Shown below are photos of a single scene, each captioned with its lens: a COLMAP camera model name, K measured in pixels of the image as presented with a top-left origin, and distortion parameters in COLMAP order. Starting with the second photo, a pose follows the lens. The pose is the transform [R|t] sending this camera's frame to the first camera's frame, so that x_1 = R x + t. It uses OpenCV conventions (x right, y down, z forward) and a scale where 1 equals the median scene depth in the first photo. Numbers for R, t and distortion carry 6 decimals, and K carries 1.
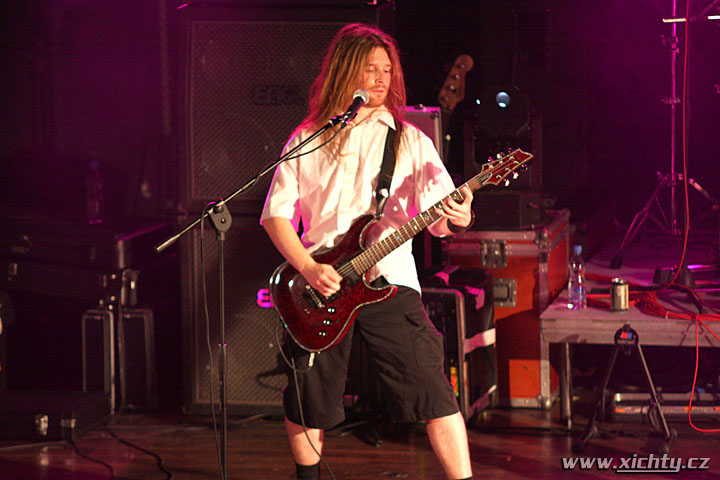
lens RADIAL K [[4204.3, 0, 354.3], [0, 4204.3, 240.1], [0, 0, 1]] dist [2.007936, 0.000000]
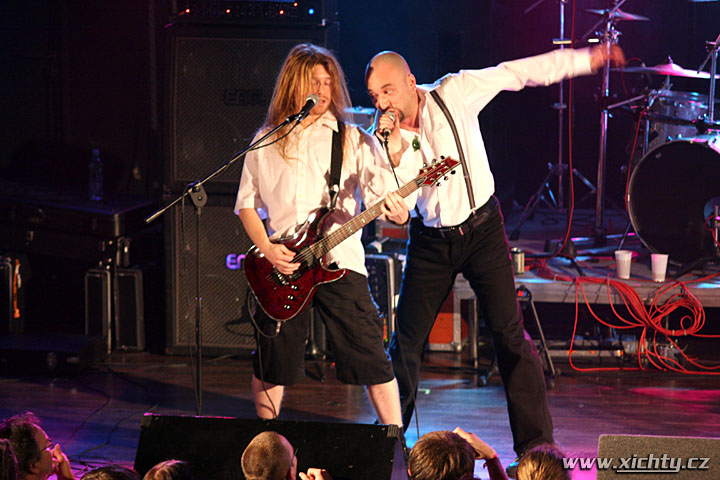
lens RADIAL K [[3750.9, 0, 365.1], [0, 3750.9, 244.9], [0, 0, 1]] dist [1.282575, 0.000000]
pose [[0.999754, 0.010135, 0.019729, -0.004134], [-0.010382, 0.999869, 0.012454, -0.005275], [-0.019601, -0.012655, 0.999728, -0.106821]]
